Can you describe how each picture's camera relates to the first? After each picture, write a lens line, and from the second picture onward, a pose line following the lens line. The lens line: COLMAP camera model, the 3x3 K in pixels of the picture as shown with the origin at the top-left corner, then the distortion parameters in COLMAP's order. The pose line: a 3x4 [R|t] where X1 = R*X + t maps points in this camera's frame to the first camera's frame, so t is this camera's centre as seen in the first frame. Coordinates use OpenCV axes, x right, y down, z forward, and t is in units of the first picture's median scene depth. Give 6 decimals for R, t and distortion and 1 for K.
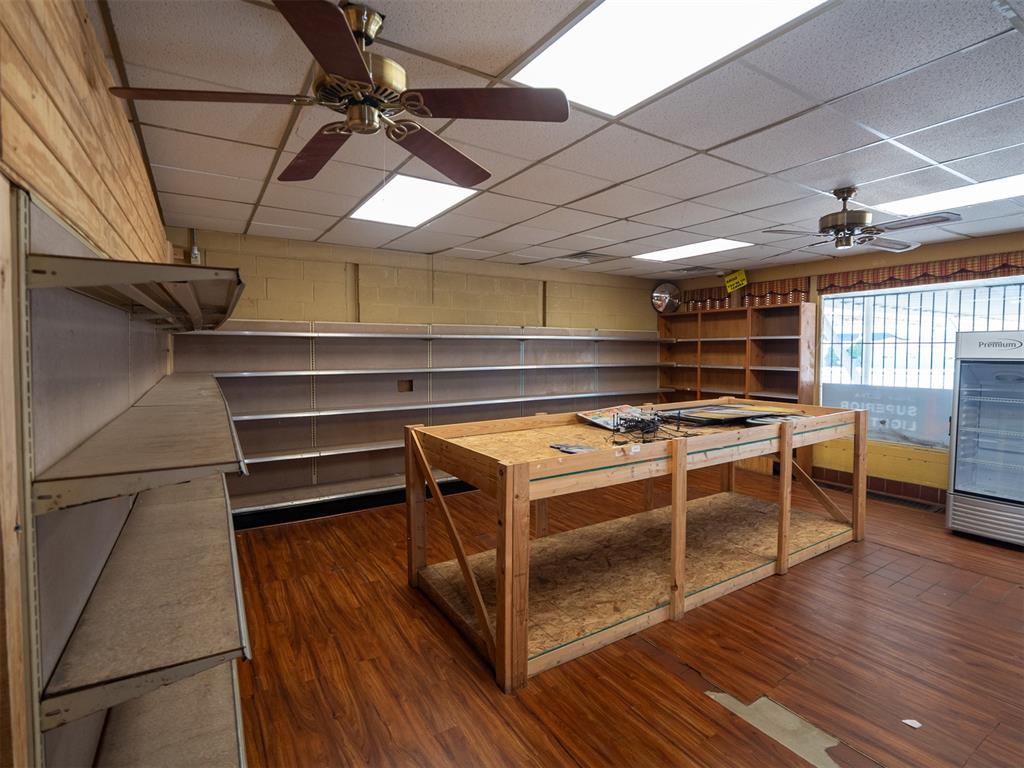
lens RADIAL K [[507.6, 0, 527.6], [0, 507.6, 374.0], [0, 0, 1]] dist [-0.011834, -0.002170]
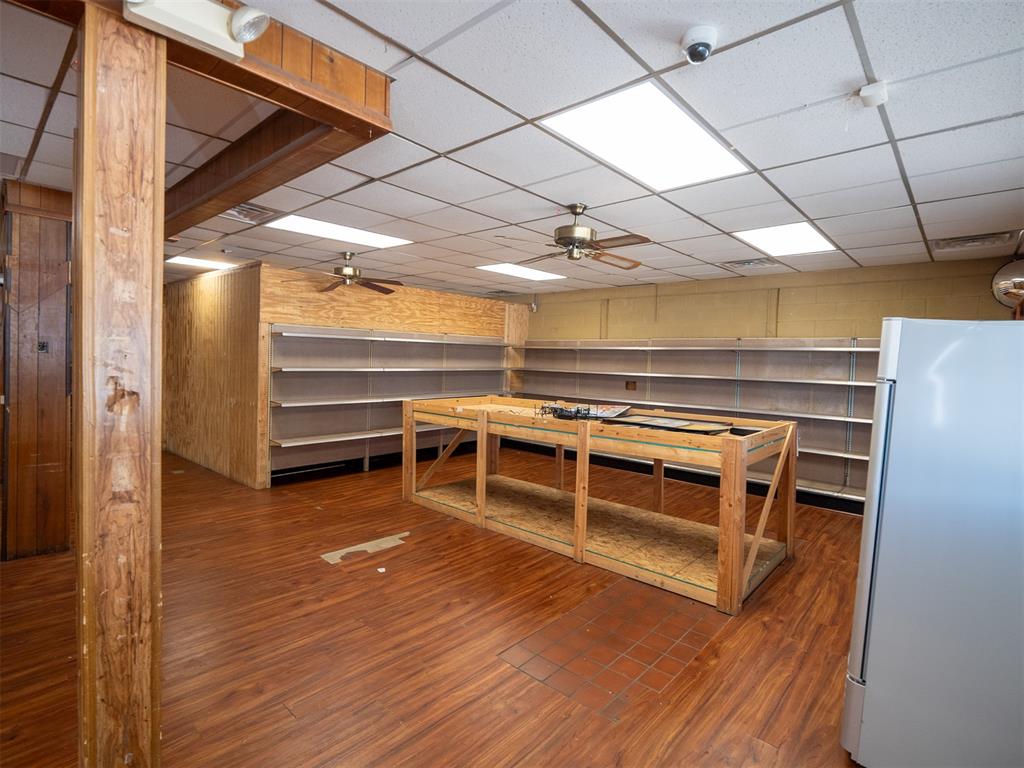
lens RADIAL K [[507.6, 0, 527.6], [0, 507.6, 374.0], [0, 0, 1]] dist [-0.011834, -0.002170]
pose [[0.272931, 0.038791, -0.961251, 1.707228], [-0.071835, 0.997219, 0.019846, -0.025121], [0.959348, 0.063635, 0.274958, 0.645004]]
